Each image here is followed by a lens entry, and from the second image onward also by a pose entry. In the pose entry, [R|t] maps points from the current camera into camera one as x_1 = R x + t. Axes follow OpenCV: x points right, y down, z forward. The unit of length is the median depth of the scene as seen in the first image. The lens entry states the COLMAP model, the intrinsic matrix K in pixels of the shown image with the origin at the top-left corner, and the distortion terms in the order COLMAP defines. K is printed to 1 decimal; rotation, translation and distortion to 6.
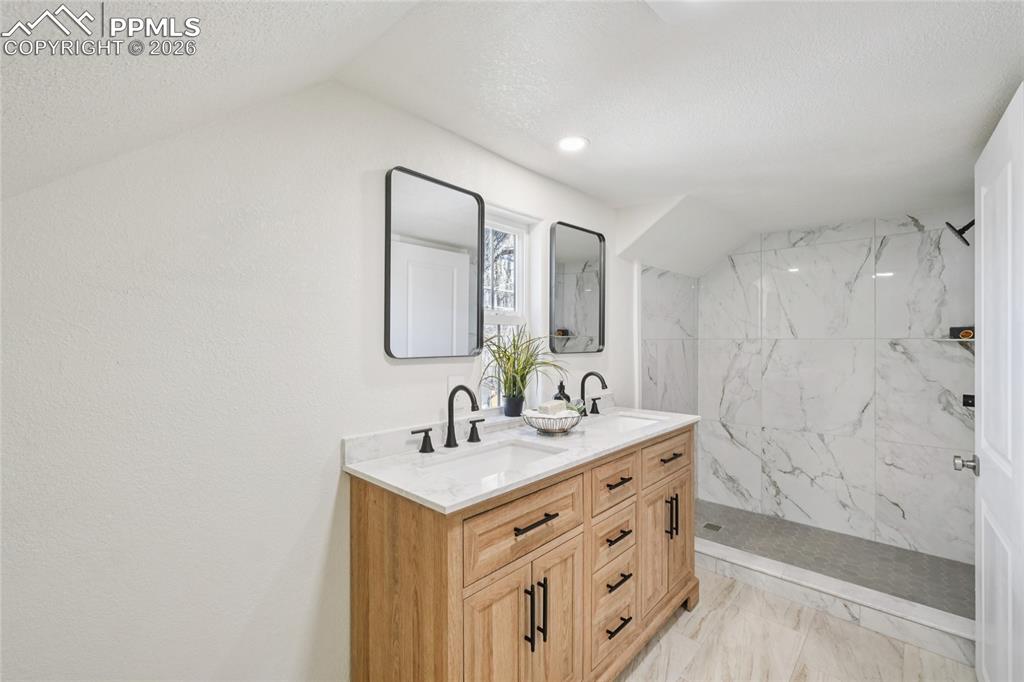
lens RADIAL K [[434.7, 0, 515.9], [0, 434.7, 341.3], [0, 0, 1]] dist [-0.000507, 0.001007]
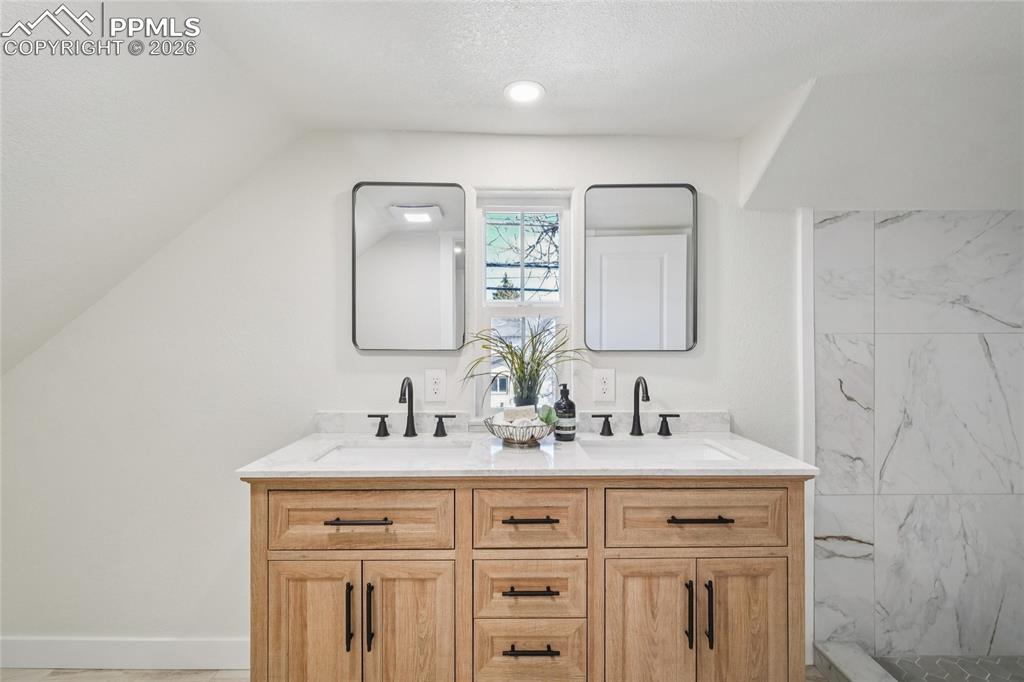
lens RADIAL K [[434.7, 0, 515.9], [0, 434.7, 341.3], [0, 0, 1]] dist [-0.000507, 0.001007]
pose [[0.688322, 0.002526, -0.725401, 0.810895], [-0.002501, 0.999996, 0.001109, 0.014468], [0.725401, 0.001051, 0.688326, 0.486893]]
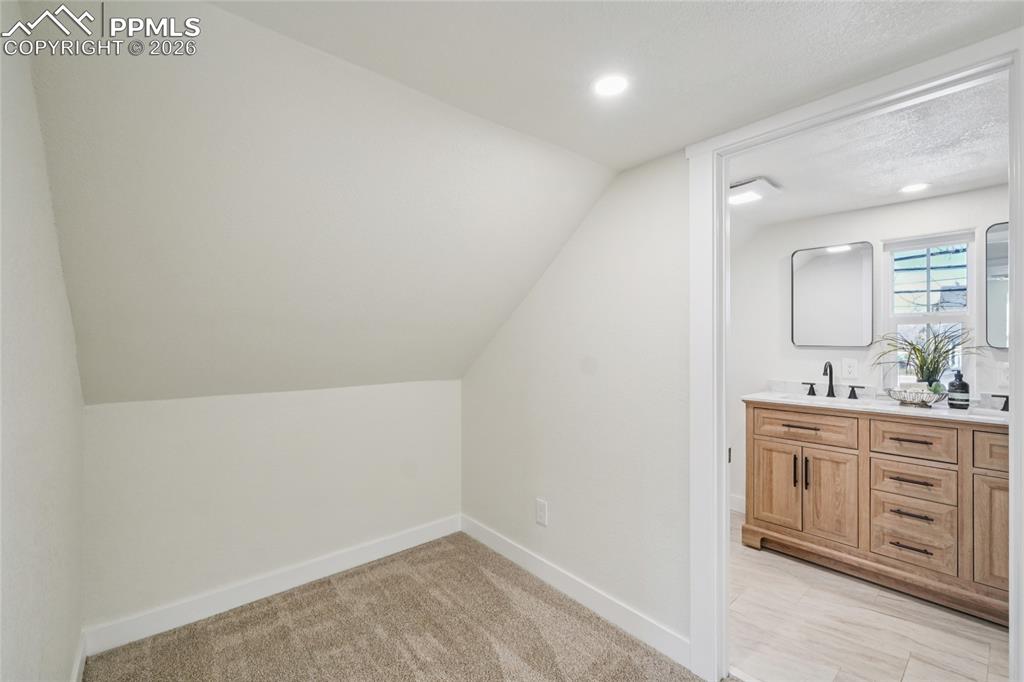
lens RADIAL K [[434.7, 0, 515.9], [0, 434.7, 341.3], [0, 0, 1]] dist [-0.000507, 0.001007]
pose [[-0.115029, -0.000017, -0.993362, 1.810833], [-0.002141, 0.999998, 0.000231, 0.021133], [0.993360, 0.002153, -0.115029, -0.062952]]
